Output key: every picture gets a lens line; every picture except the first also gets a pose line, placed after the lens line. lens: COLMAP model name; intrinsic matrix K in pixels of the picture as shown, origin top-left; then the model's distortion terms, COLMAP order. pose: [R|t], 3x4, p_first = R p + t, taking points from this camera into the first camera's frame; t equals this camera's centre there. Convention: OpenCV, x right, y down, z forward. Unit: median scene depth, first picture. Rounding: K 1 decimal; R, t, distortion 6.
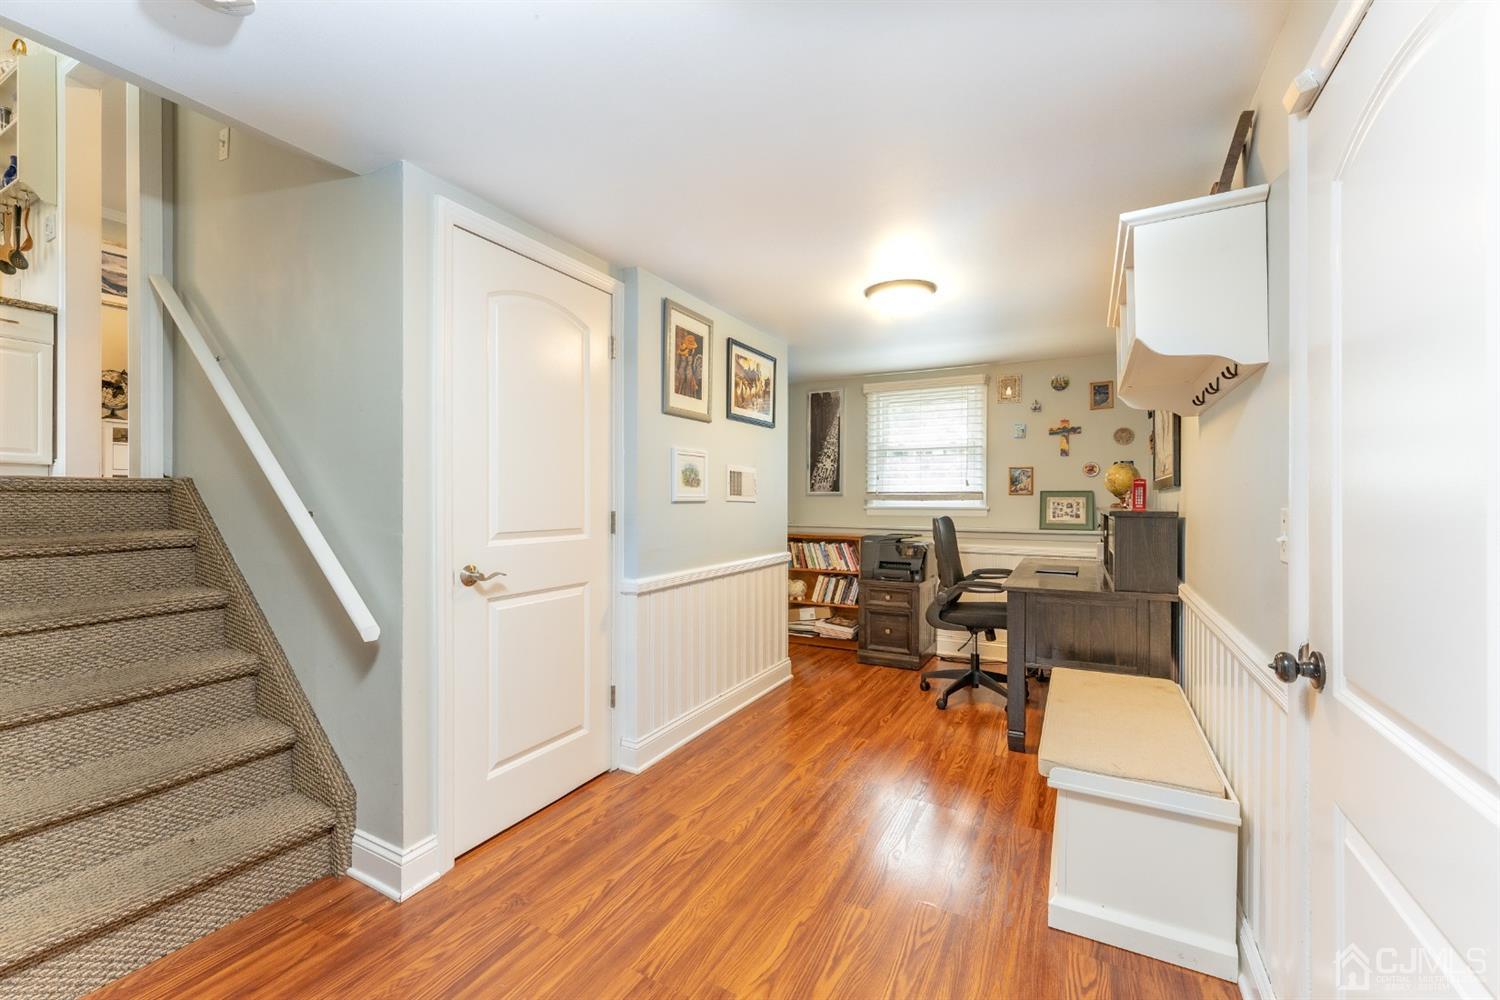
lens RADIAL K [[601.5, 0, 741.4], [0, 601.5, 503.1], [0, 0, 1]] dist [0.005788, -0.000966]
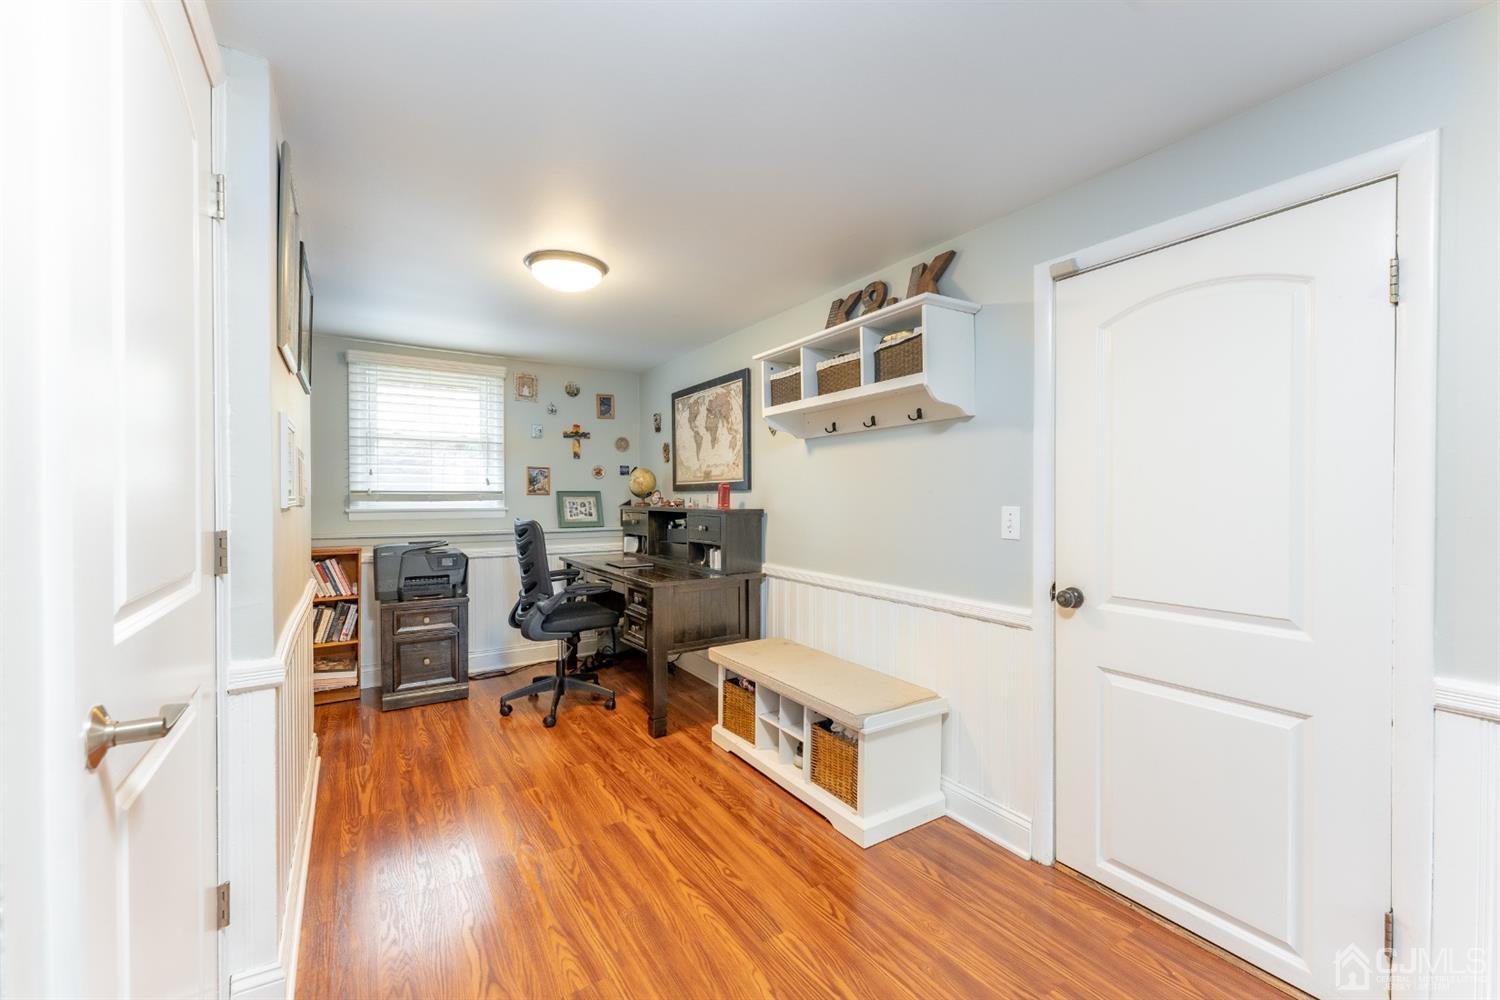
lens RADIAL K [[601.5, 0, 739.7], [0, 601.5, 496.1], [0, 0, 1]] dist [0.005788, -0.000966]
pose [[0.496882, -0.001211, 0.867817, -0.248894], [0.008392, 0.999959, -0.003409, -0.005239], [-0.867778, 0.008976, 0.496872, 0.218777]]
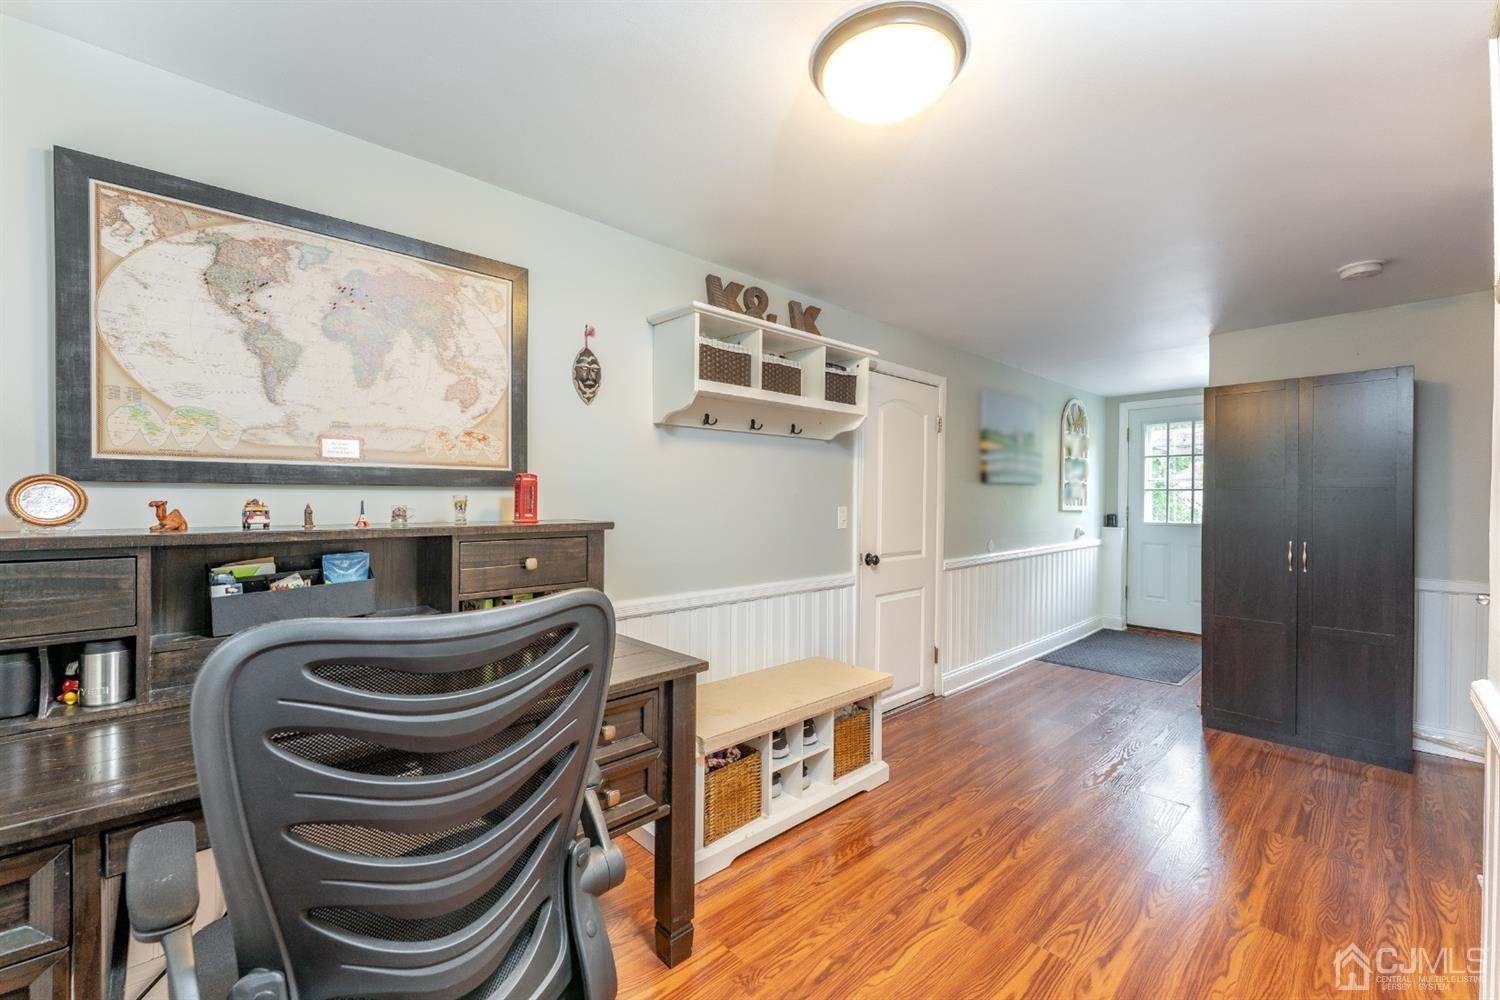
lens RADIAL K [[601.5, 0, 756.1], [0, 601.5, 496.4], [0, 0, 1]] dist [0.005788, -0.000966]
pose [[-0.945739, -0.011554, 0.324722, 0.132197], [-0.008770, 0.999911, 0.010036, -0.015111], [-0.324809, 0.006643, -0.945756, 0.955733]]
